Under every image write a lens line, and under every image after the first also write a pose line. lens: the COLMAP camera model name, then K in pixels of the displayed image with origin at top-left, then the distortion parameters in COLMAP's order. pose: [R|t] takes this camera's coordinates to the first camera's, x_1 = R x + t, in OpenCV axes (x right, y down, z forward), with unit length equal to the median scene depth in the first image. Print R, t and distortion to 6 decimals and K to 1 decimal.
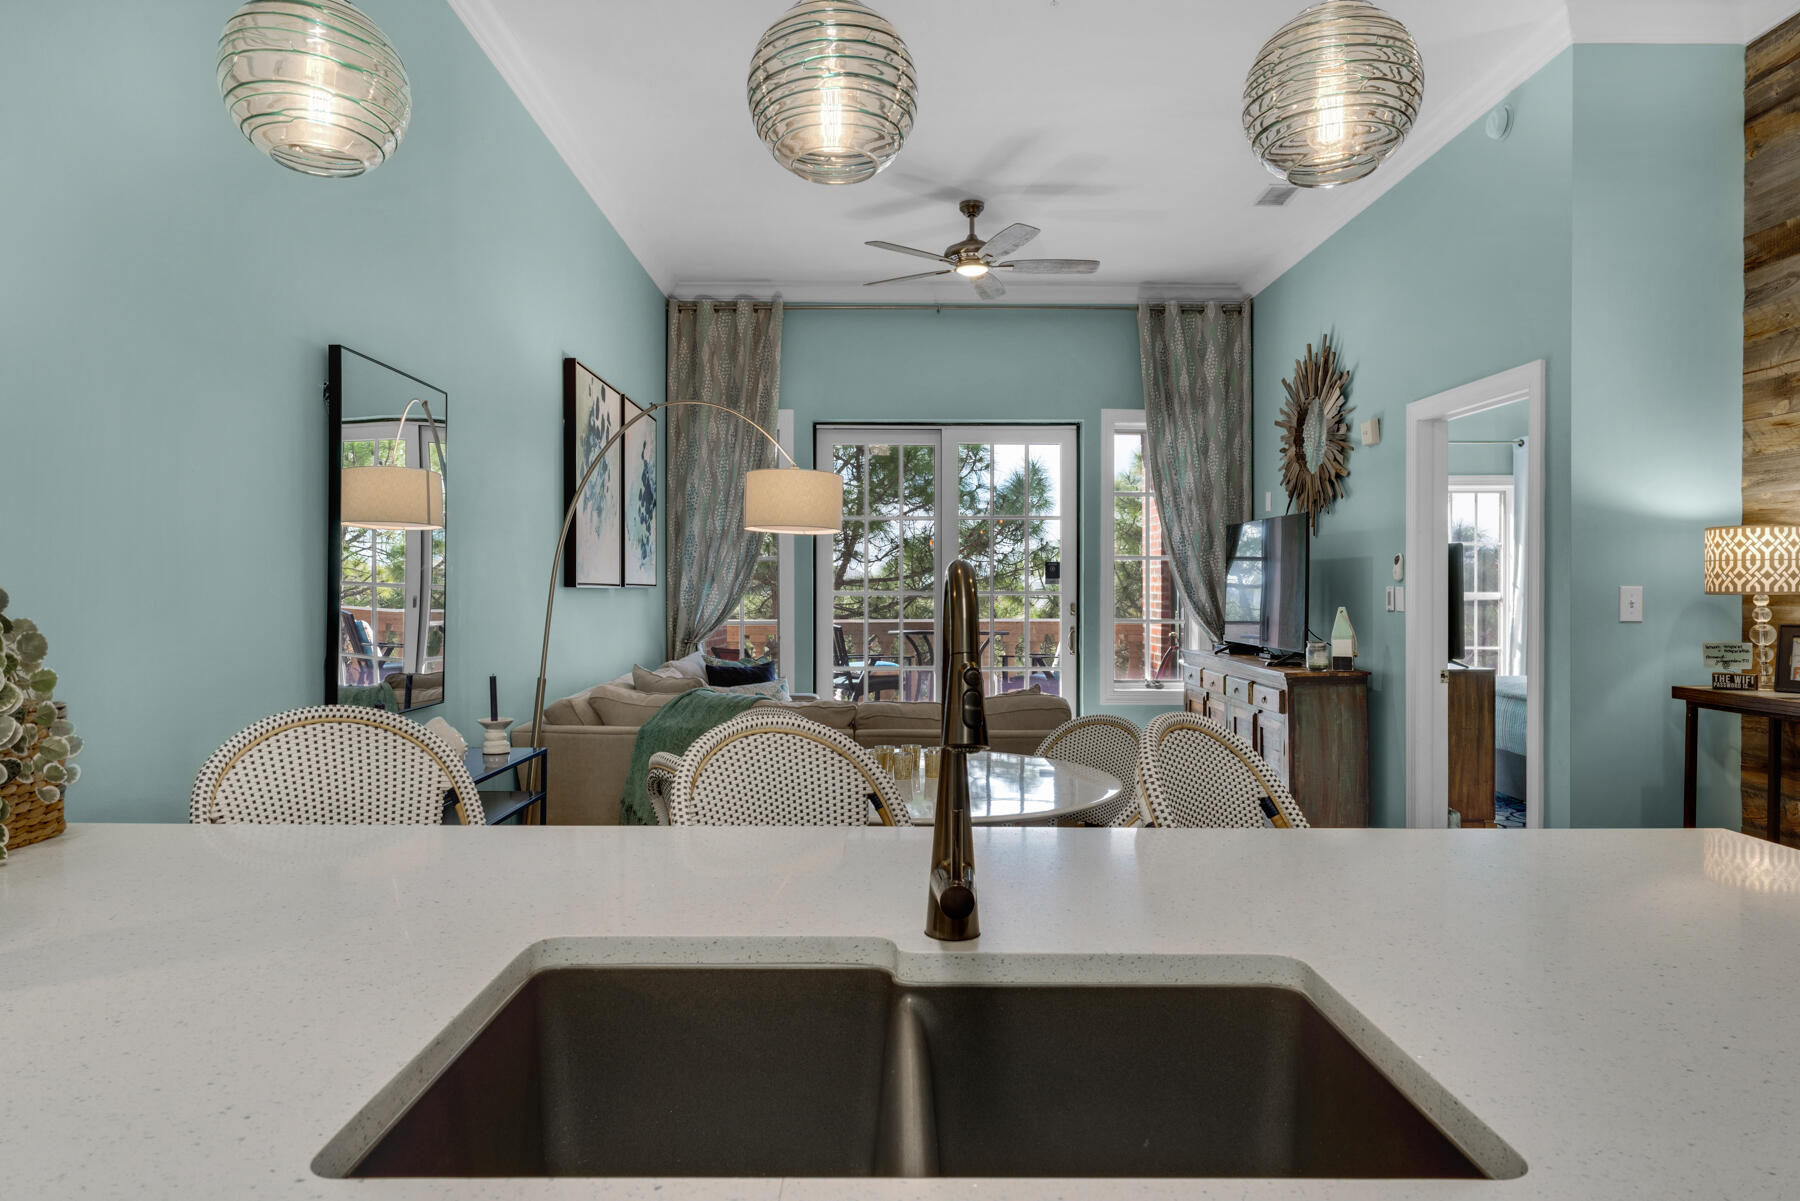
lens RADIAL K [[1076.6, 0, 900.1], [0, 1076.6, 593.8], [0, 0, 1]] dist [0.001669, 0.001295]
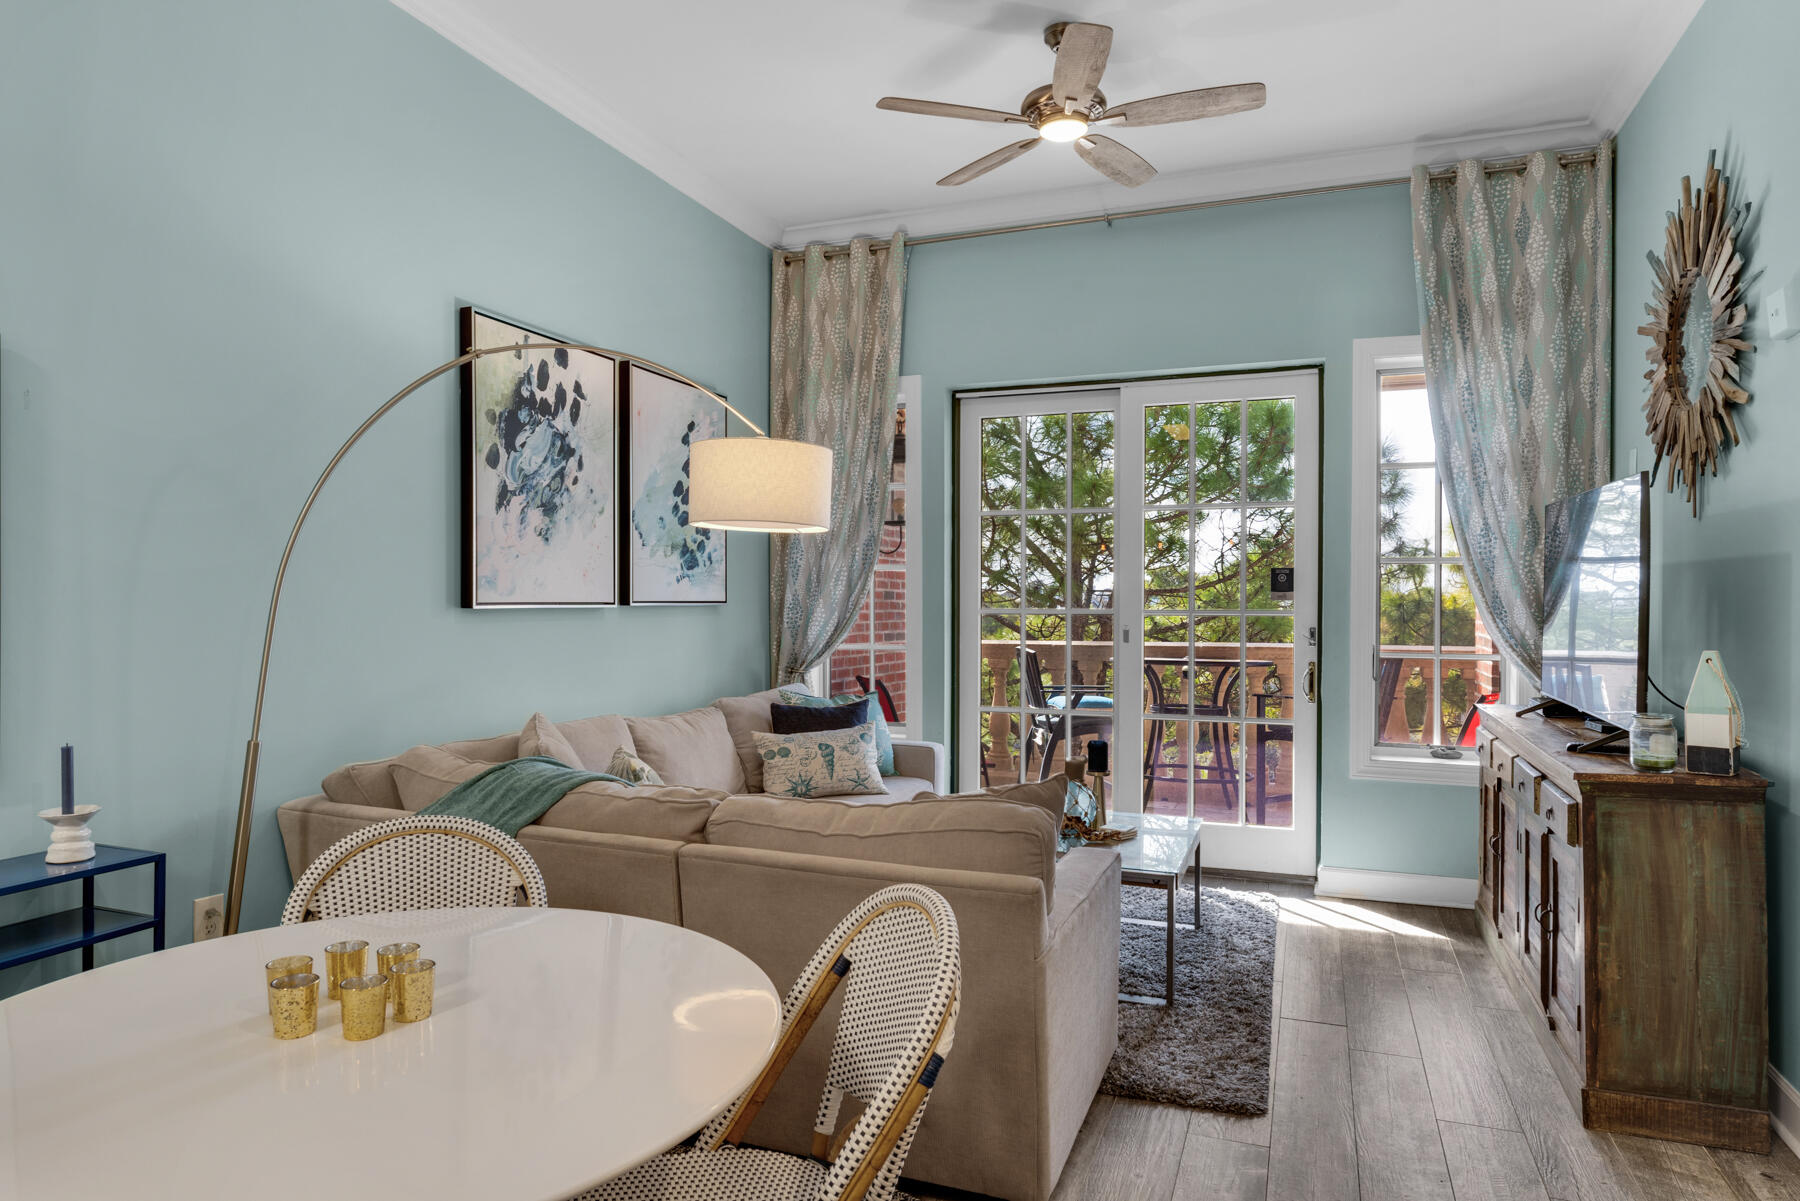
lens RADIAL K [[1078.7, 0, 896.8], [0, 1078.7, 609.5], [0, 0, 1]] dist [0.002988, -0.000264]
pose [[0.928878, 0.004962, -0.370352, 0.199342], [-0.002400, 0.999970, 0.007379, -0.008826], [0.370378, -0.005965, 0.928862, 0.309877]]
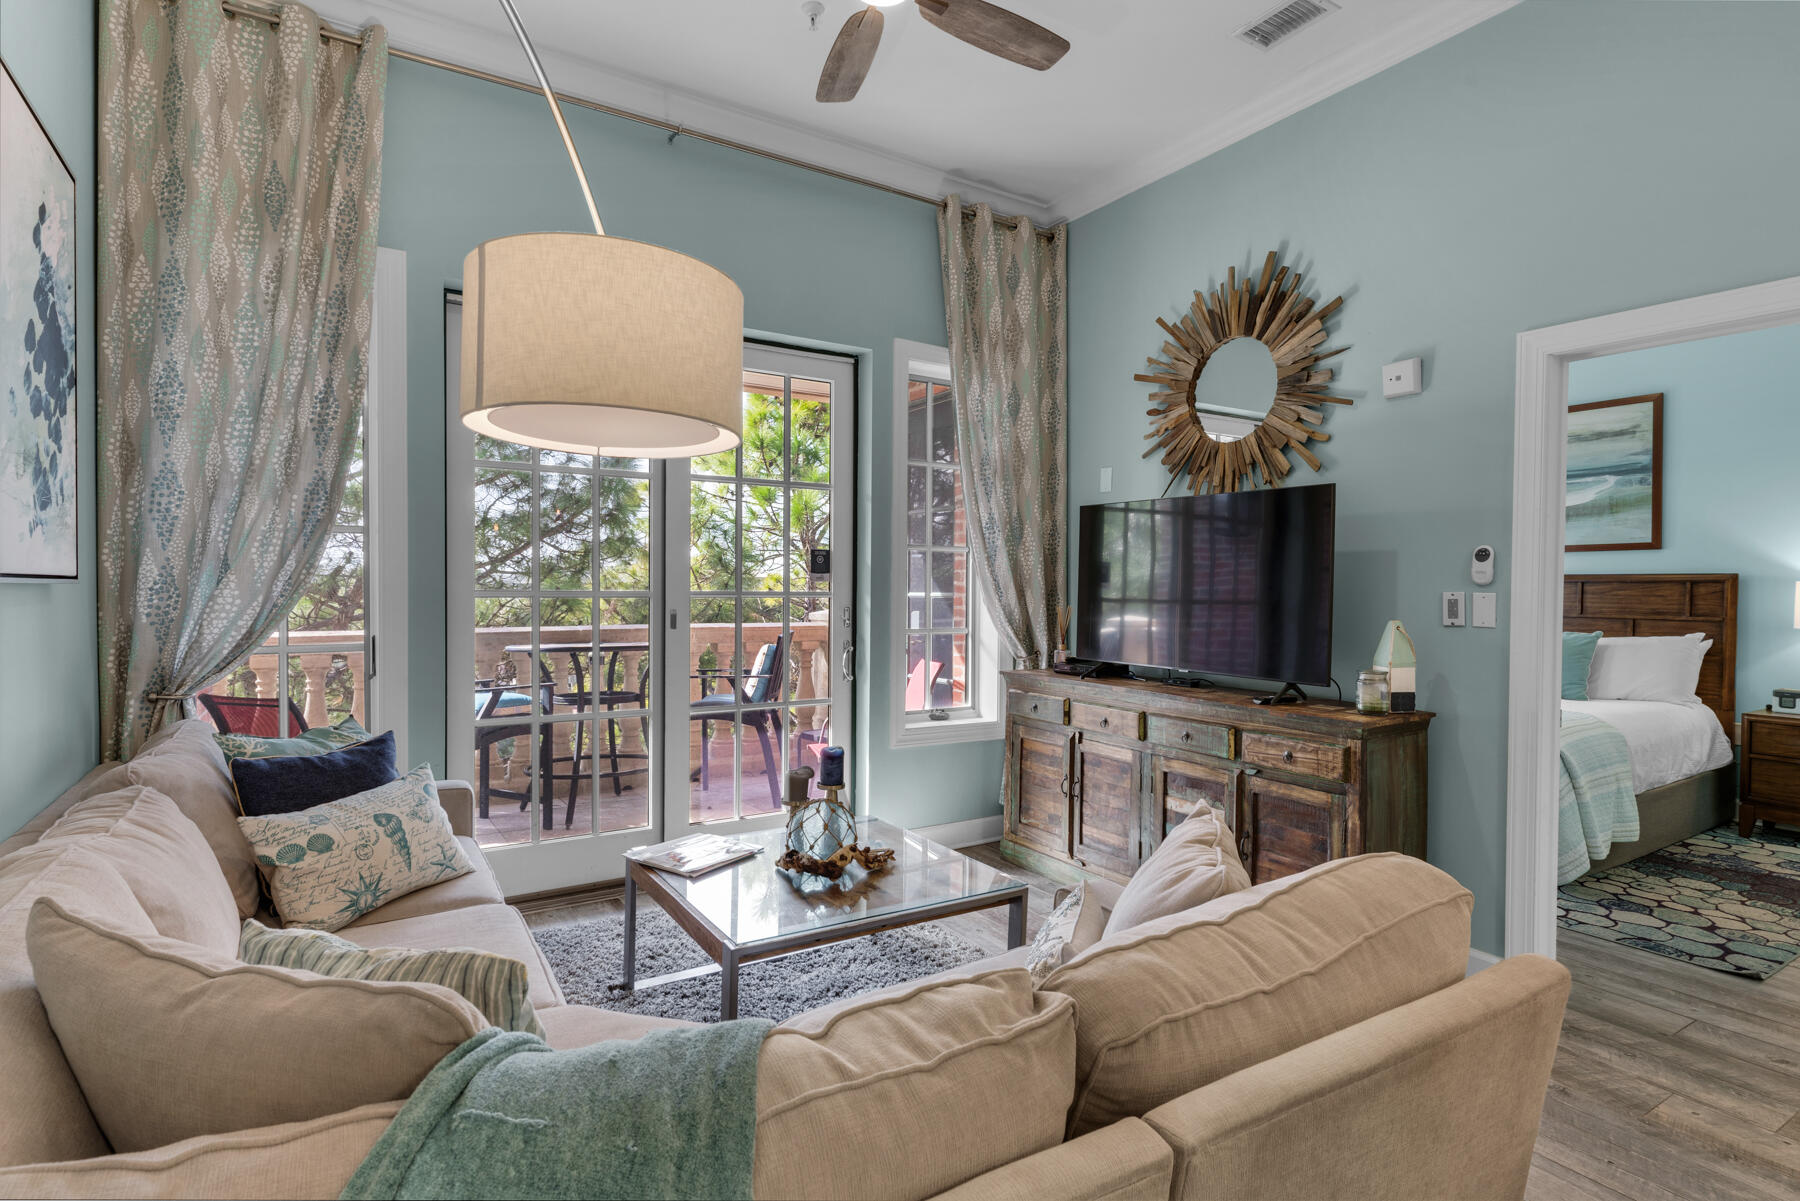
lens RADIAL K [[904.3, 0, 897.1], [0, 904.3, 599.2], [0, 0, 1]] dist [0.005820, -0.001007]
pose [[0.853992, -0.001208, 0.520284, -0.144070], [-0.005862, 0.999911, 0.011944, -0.005699], [-0.520252, -0.013250, 0.853910, 0.556125]]
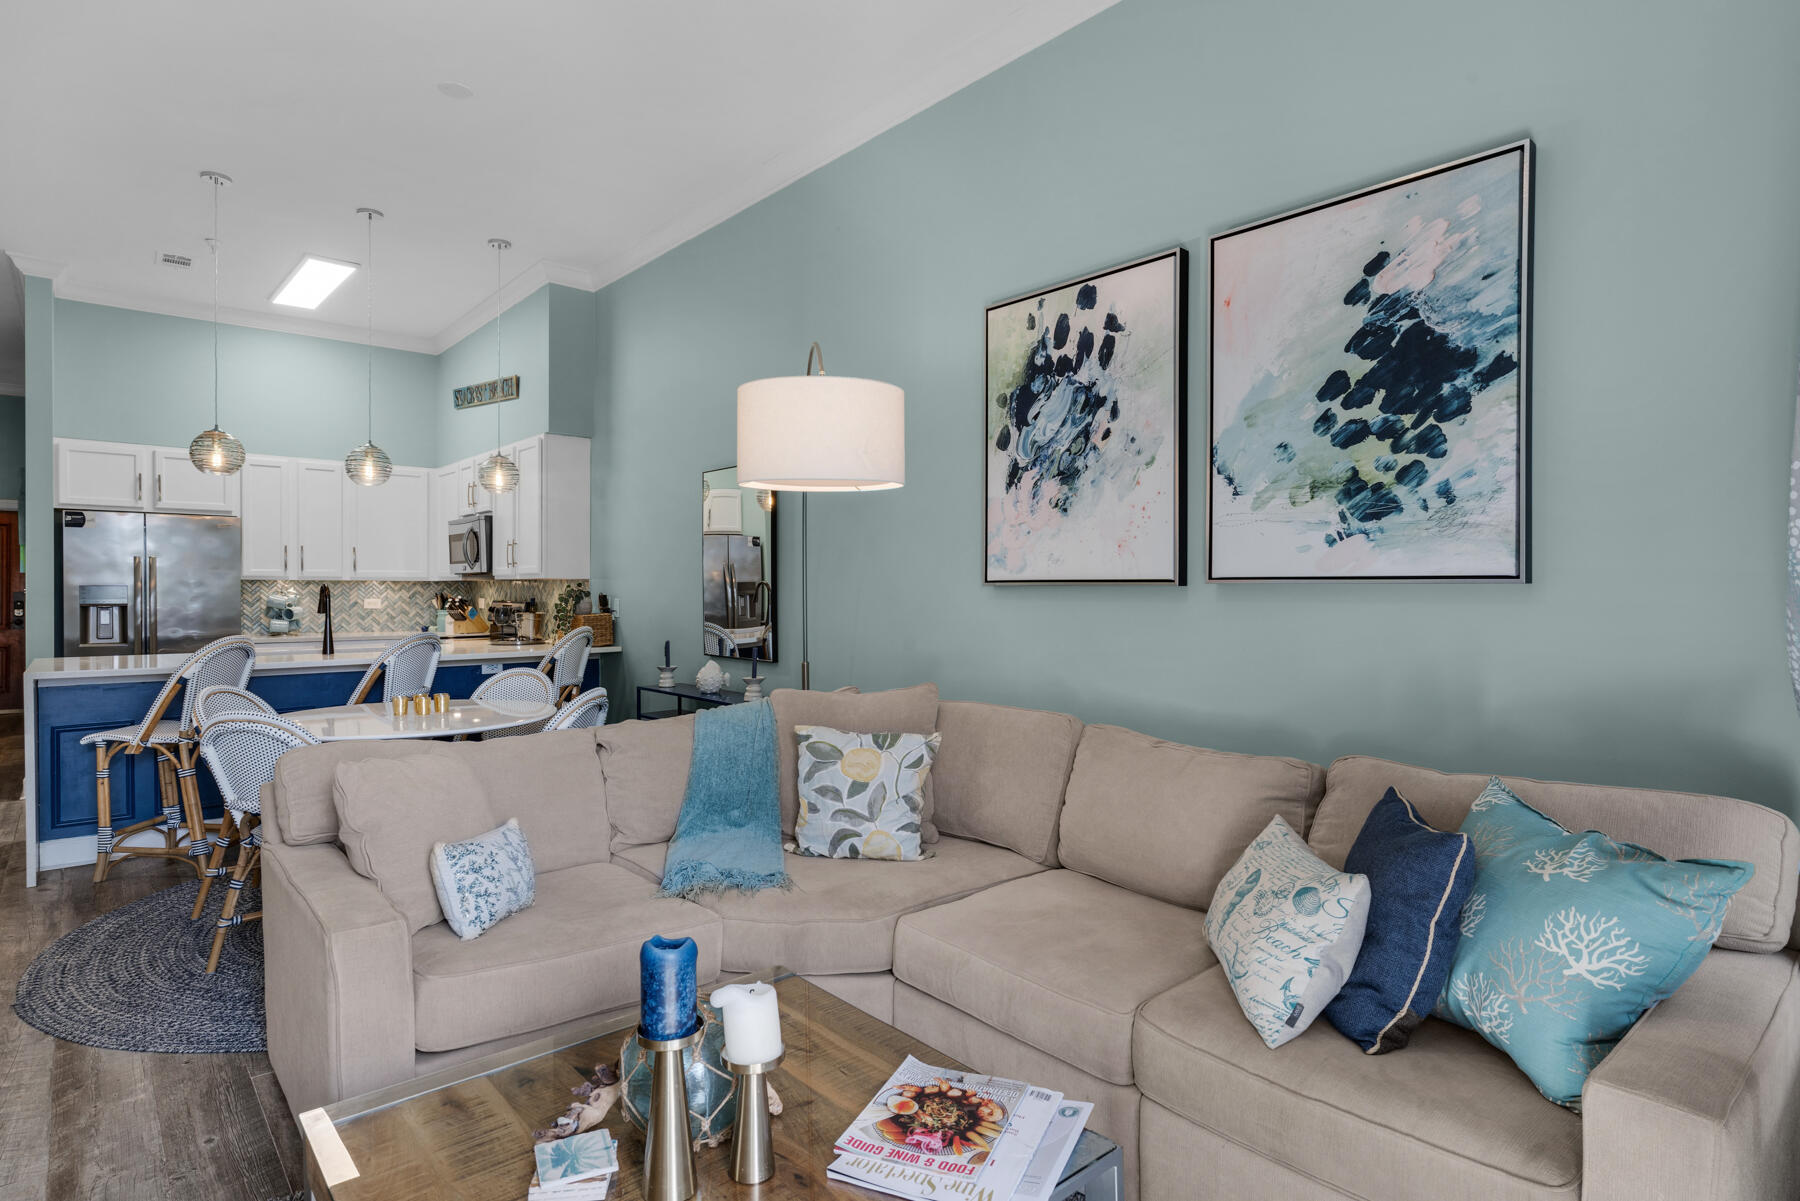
lens RADIAL K [[951.9, 0, 911.0], [0, 951.9, 598.4], [0, 0, 1]] dist [-0.000535, 0.001443]
pose [[-0.760240, 0.002849, -0.649636, 0.164852], [-0.005506, 0.999926, 0.010829, -0.002751], [0.649618, 0.011809, -0.760169, 1.165894]]
